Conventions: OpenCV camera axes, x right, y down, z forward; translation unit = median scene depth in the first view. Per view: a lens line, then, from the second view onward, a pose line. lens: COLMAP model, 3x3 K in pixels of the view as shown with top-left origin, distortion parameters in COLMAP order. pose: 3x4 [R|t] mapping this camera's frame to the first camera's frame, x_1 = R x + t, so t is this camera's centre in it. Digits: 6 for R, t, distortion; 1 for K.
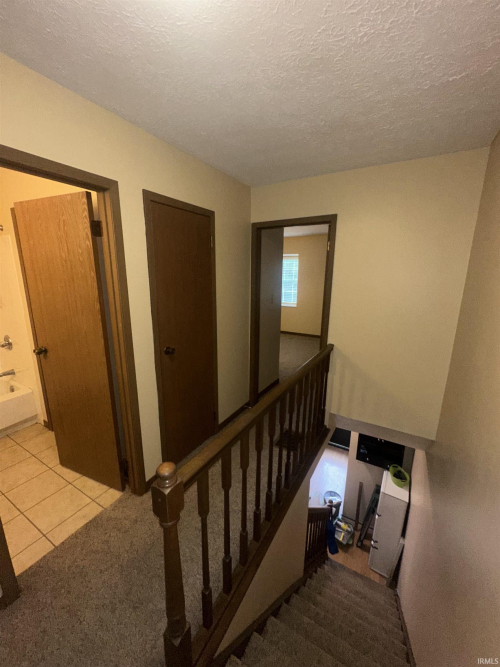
lens RADIAL K [[266.2, 0, 251.7], [0, 266.2, 334.6], [0, 0, 1]] dist [-0.002282, 0.000052]
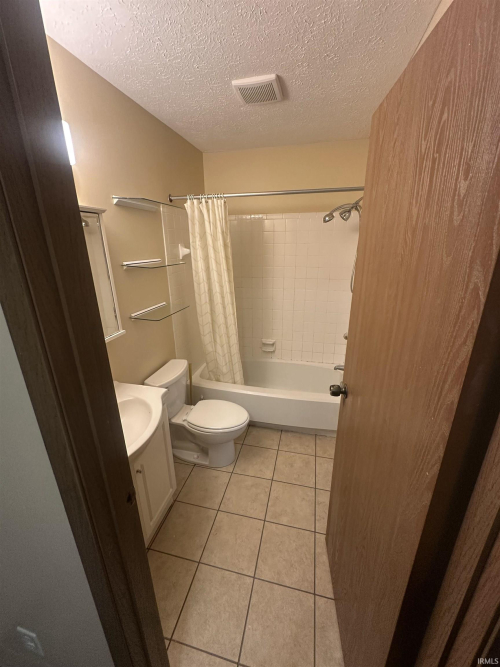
lens RADIAL K [[266.2, 0, 250.9], [0, 266.2, 333.6], [0, 0, 1]] dist [-0.002282, 0.000052]
pose [[0.280392, 0.300095, -0.911769, -0.332518], [-0.200645, 0.947213, 0.250057, -0.158534], [0.938681, 0.112828, 0.325804, 0.579418]]
